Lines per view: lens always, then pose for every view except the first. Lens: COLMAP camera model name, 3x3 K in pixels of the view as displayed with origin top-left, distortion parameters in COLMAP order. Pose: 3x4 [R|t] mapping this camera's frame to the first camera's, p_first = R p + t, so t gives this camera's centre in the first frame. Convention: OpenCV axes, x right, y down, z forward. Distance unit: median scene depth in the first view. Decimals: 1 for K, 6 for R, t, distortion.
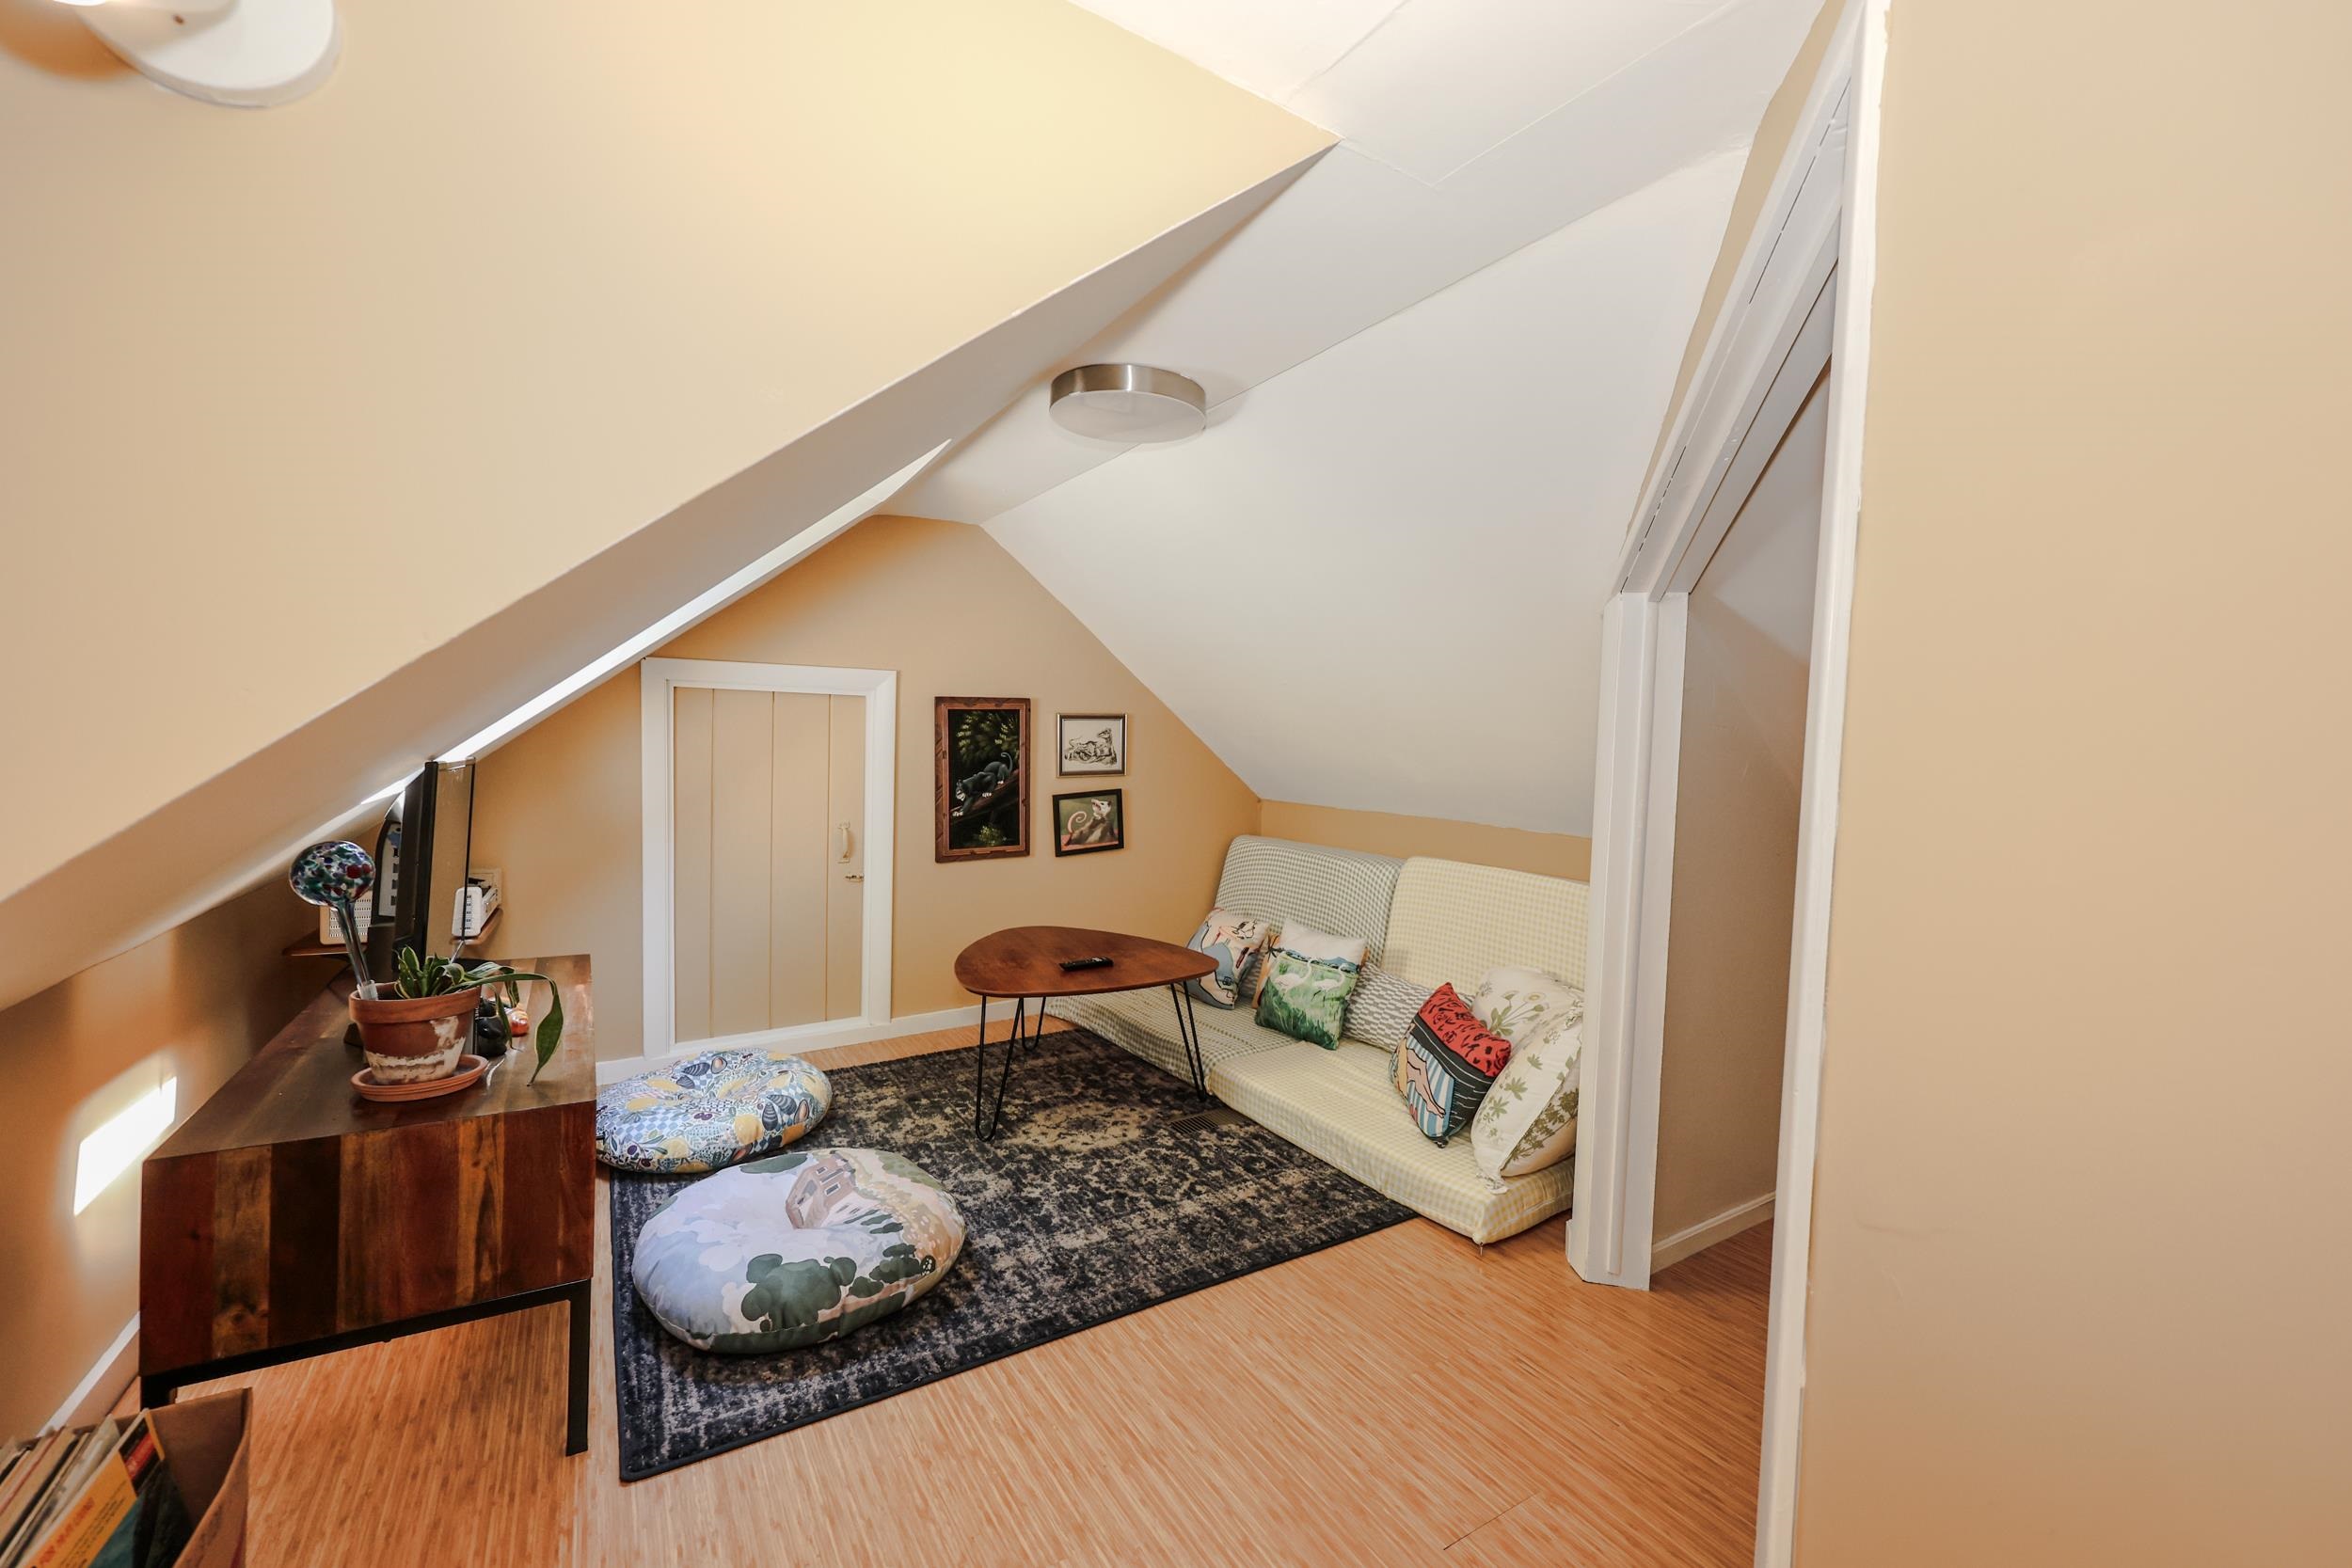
lens RADIAL K [[956.5, 0, 1163.5], [0, 956.5, 790.9], [0, 0, 1]] dist [0.002834, 0.000341]
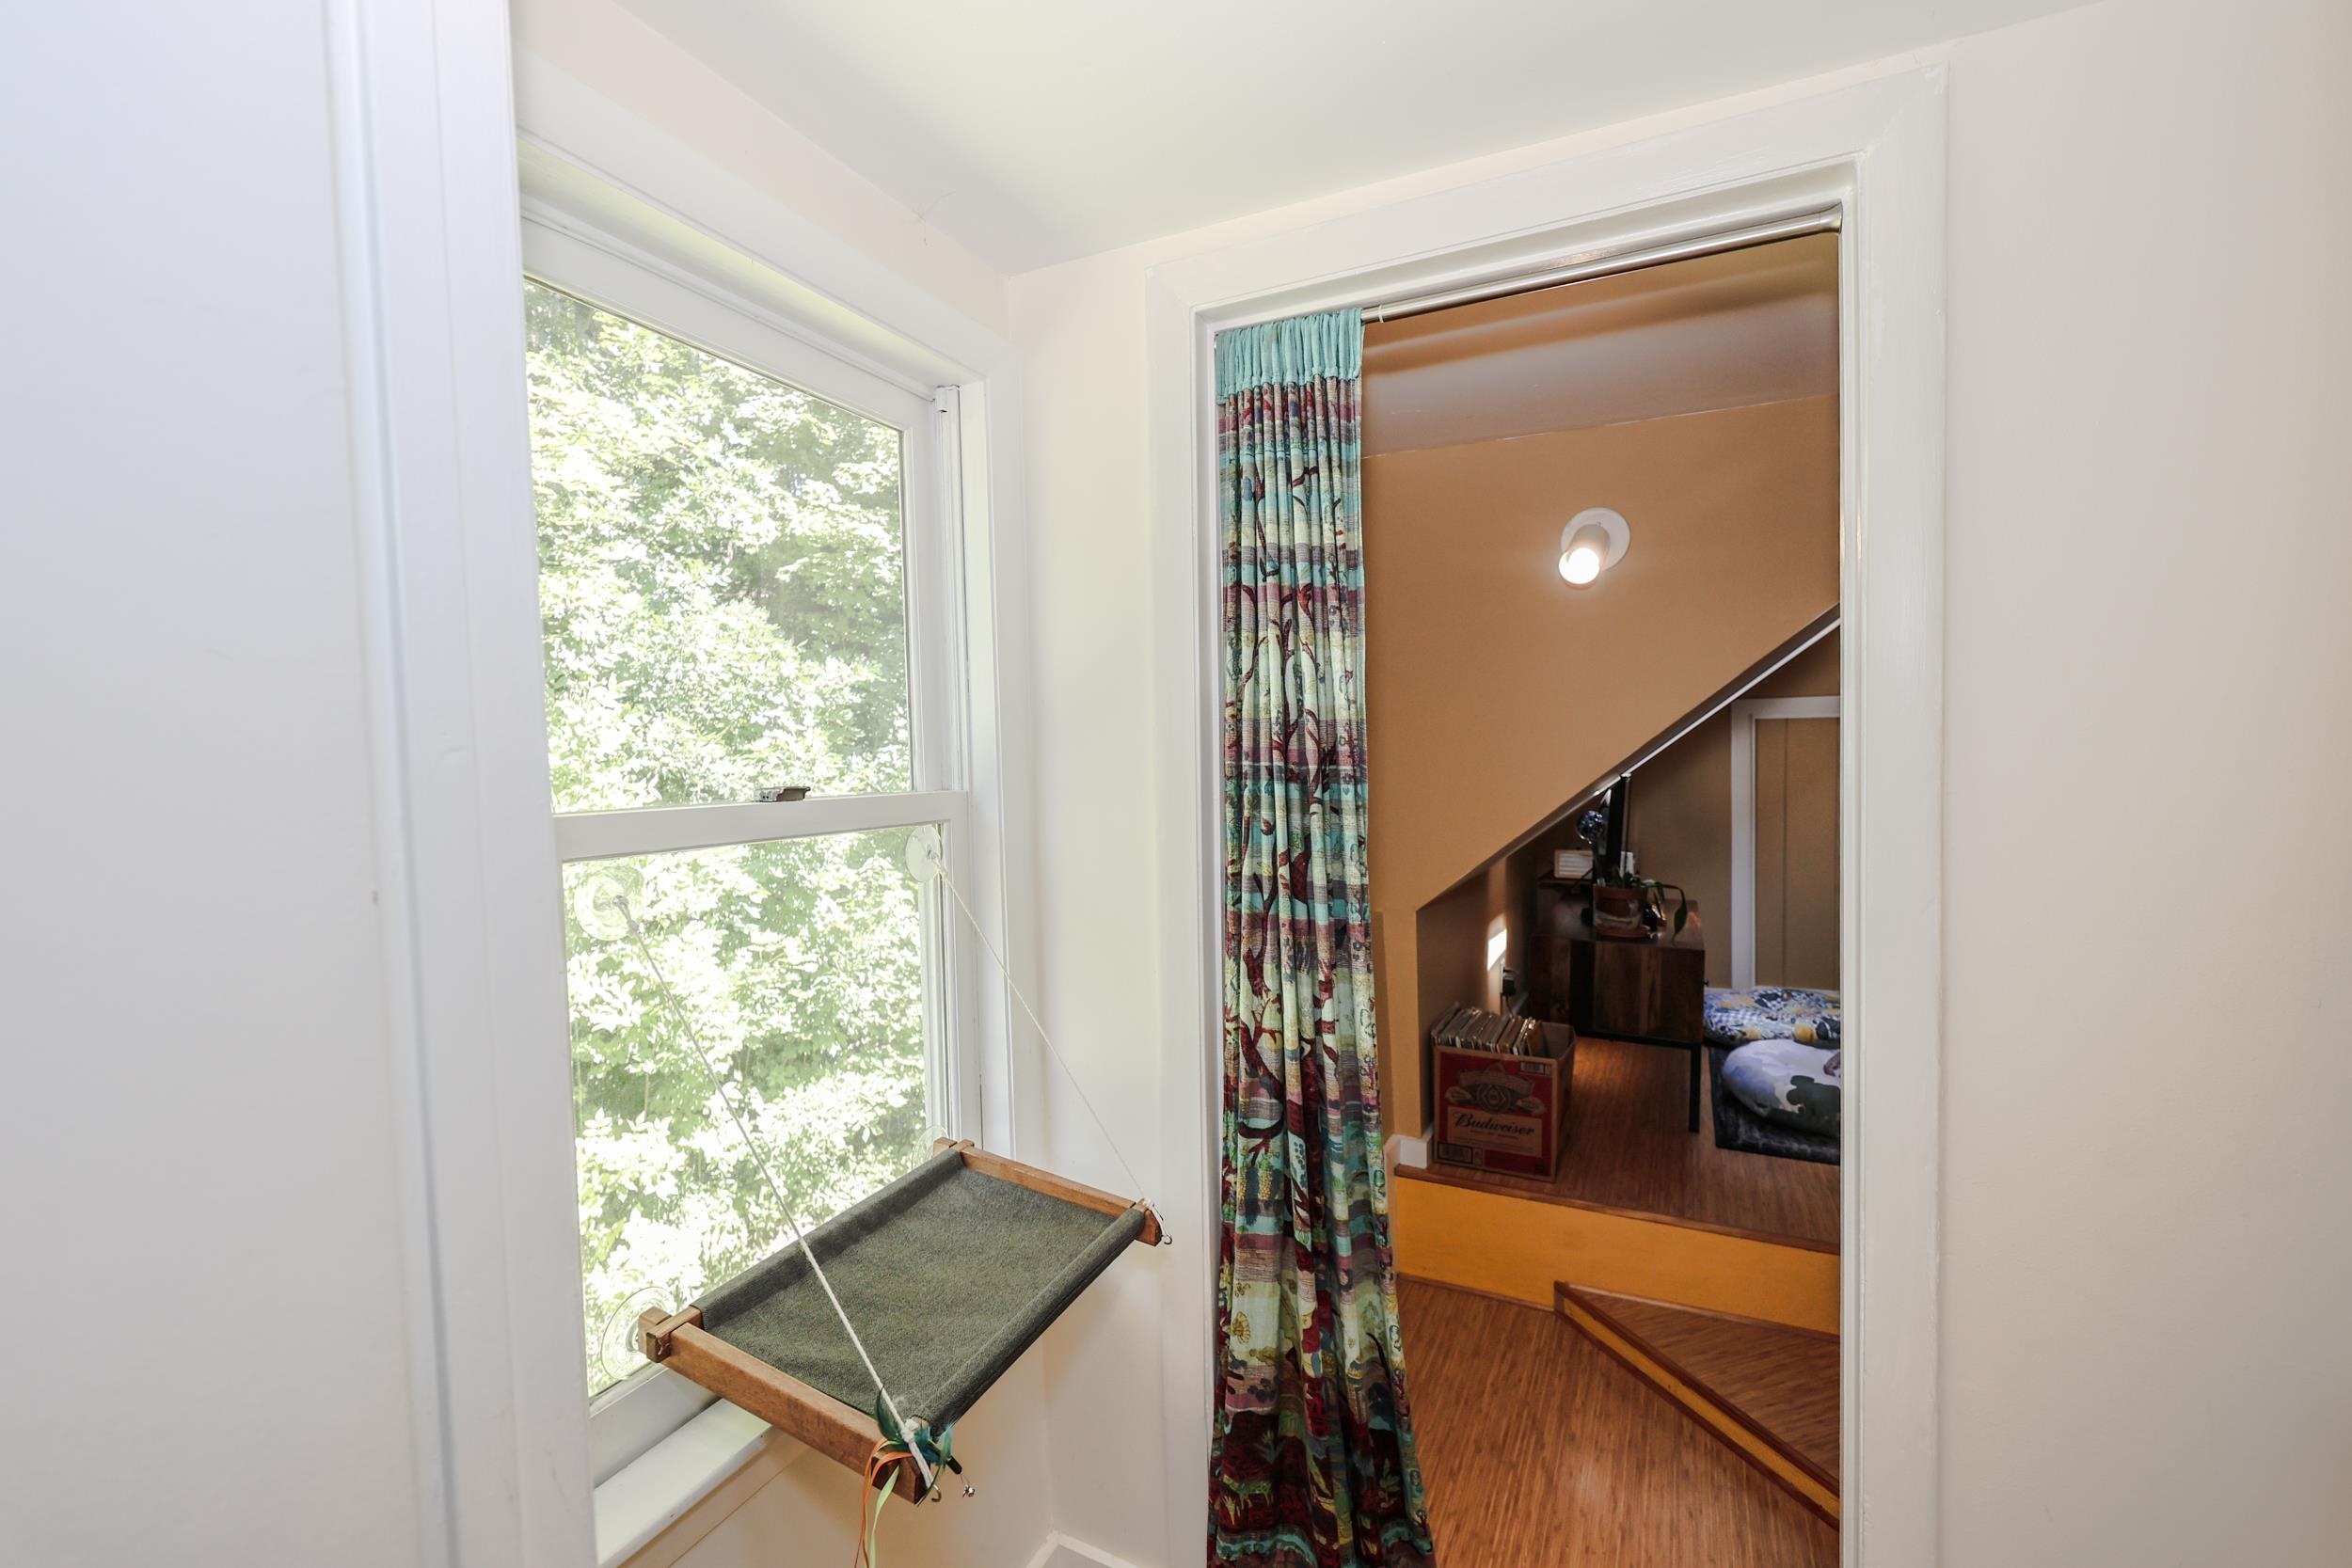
lens RADIAL K [[1029.1, 0, 1168.2], [0, 1029.1, 792.5], [0, 0, 1]] dist [-0.000741, -0.000208]
pose [[0.537438, -0.001821, -0.843301, 0.505911], [-0.010893, 0.999899, -0.009101, 0.032647], [0.843233, 0.014078, 0.537364, -0.904882]]
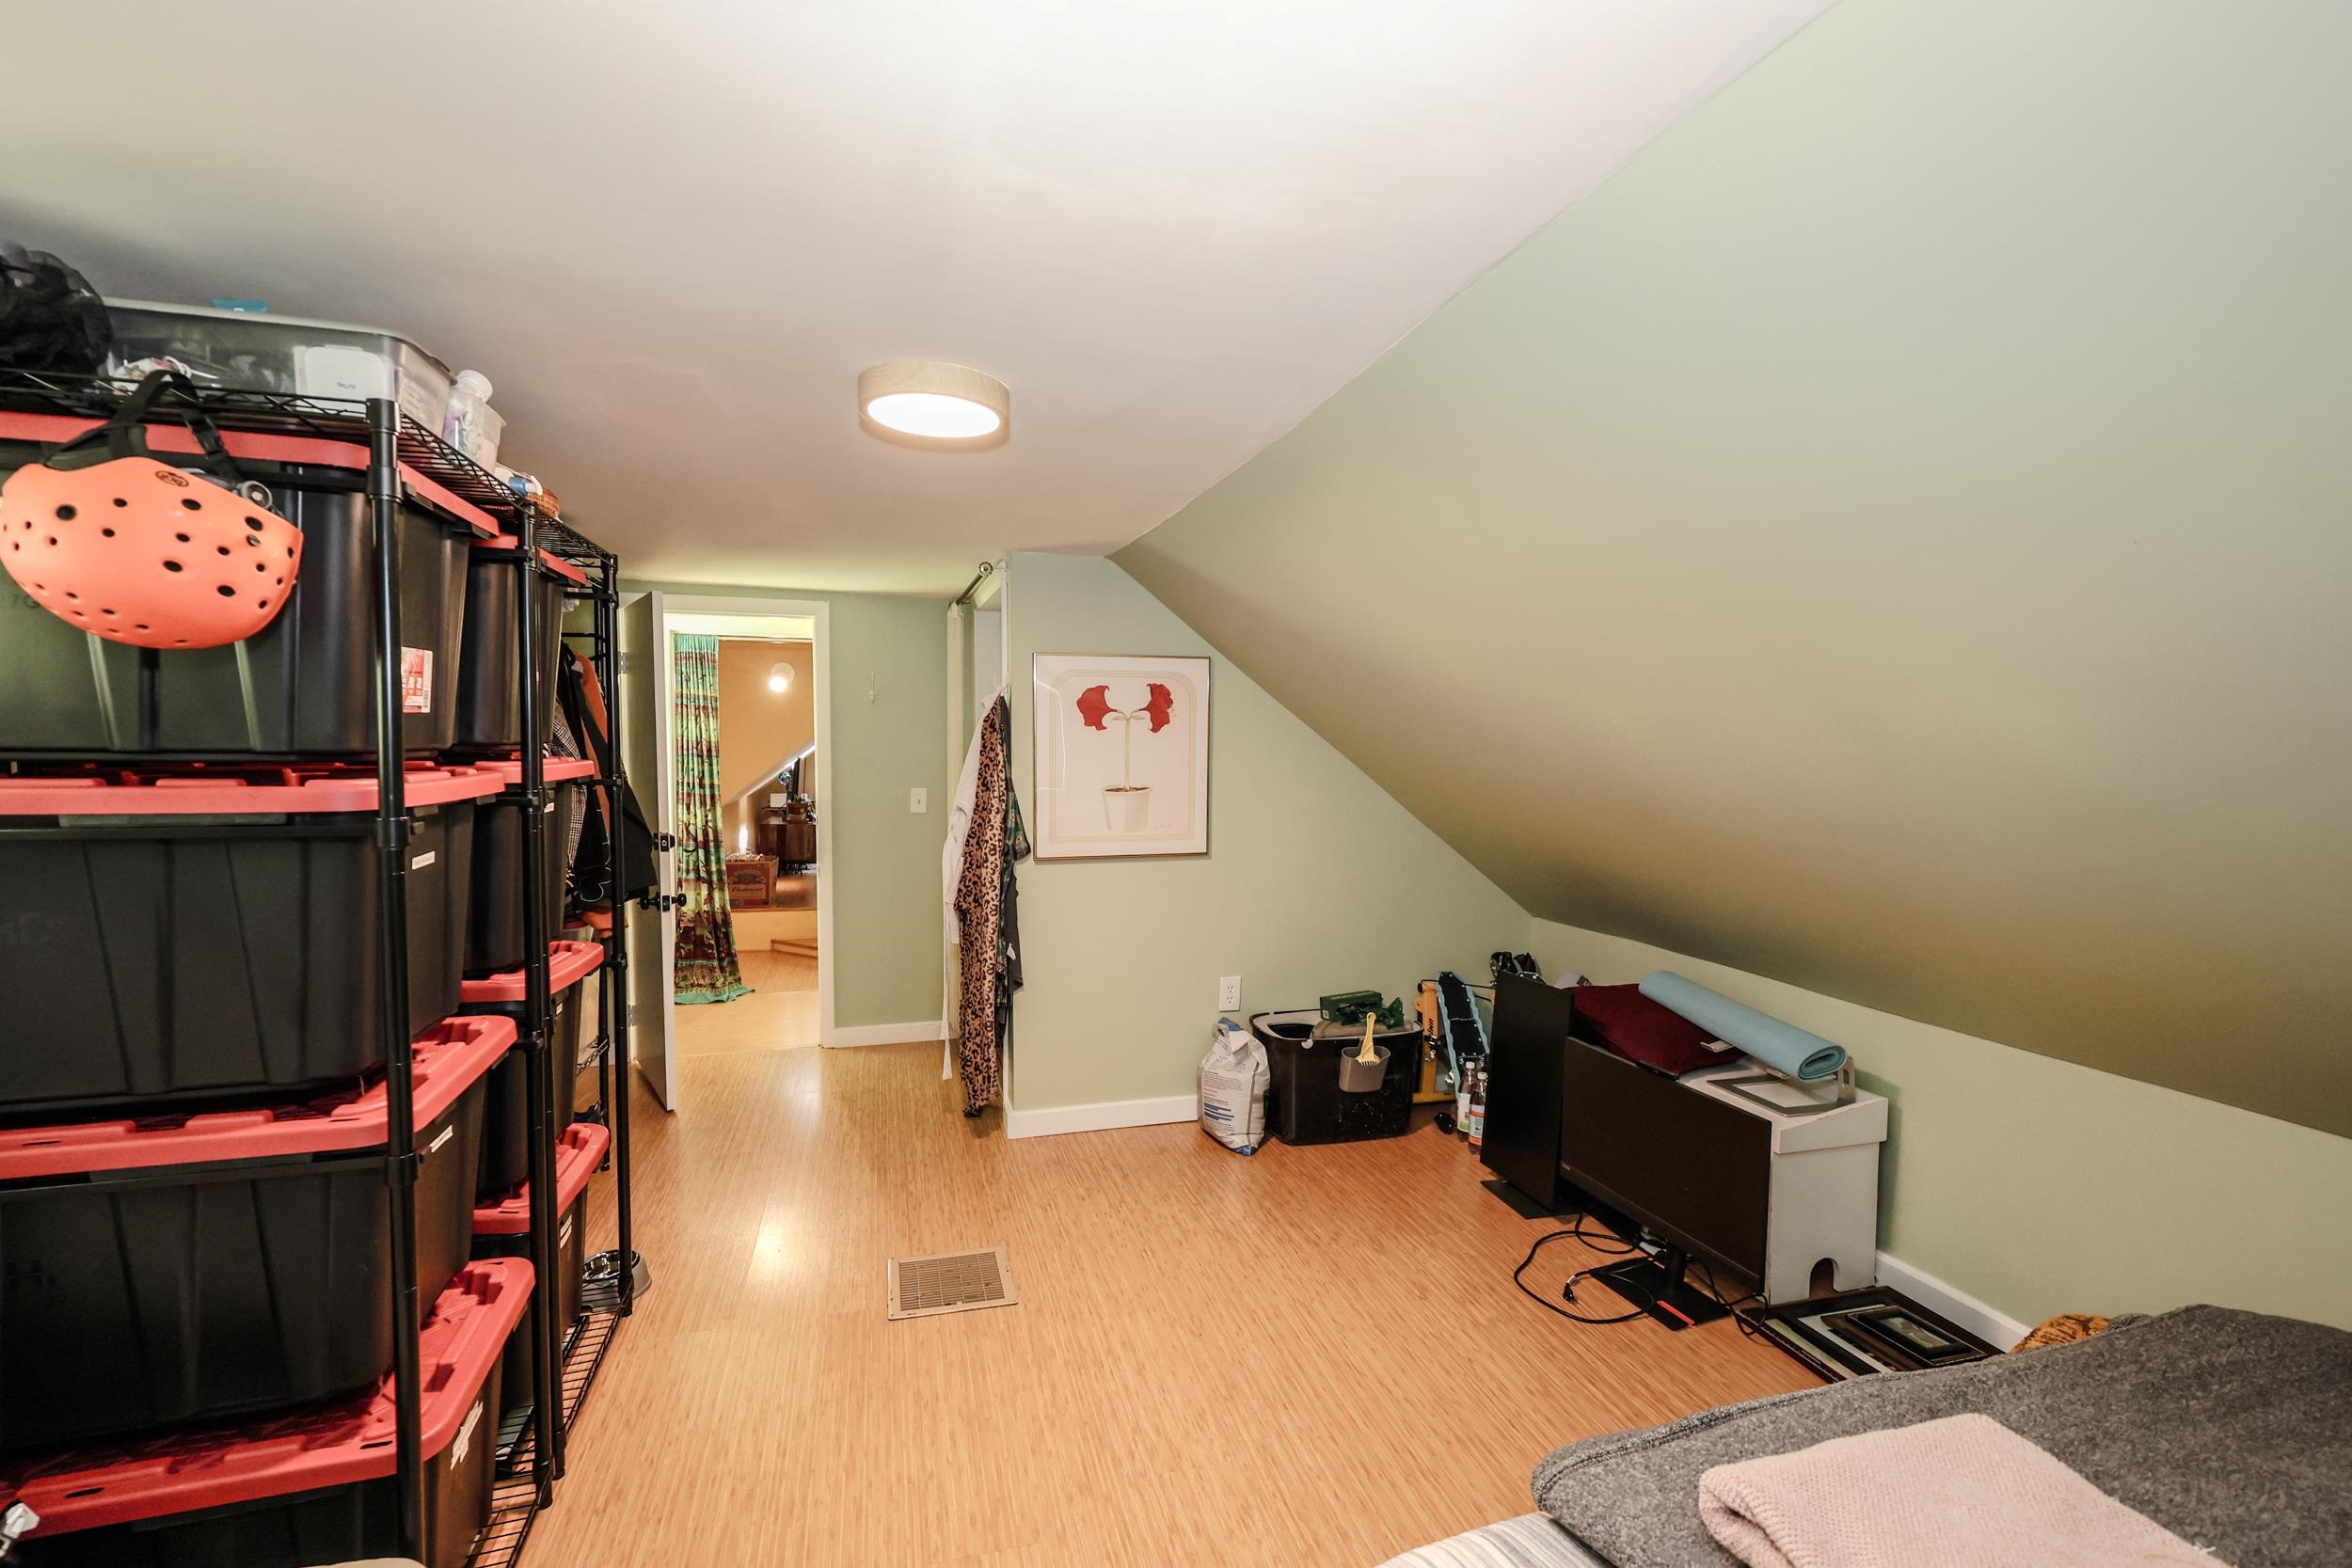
lens RADIAL K [[1029.1, 0, 1168.2], [0, 1029.1, 792.5], [0, 0, 1]] dist [-0.000741, -0.000208]
pose [[0.960678, 0.002174, -0.277656, 2.263163], [-0.001560, 0.999996, 0.002433, 0.120781], [0.277660, -0.001904, 0.960677, -3.196649]]
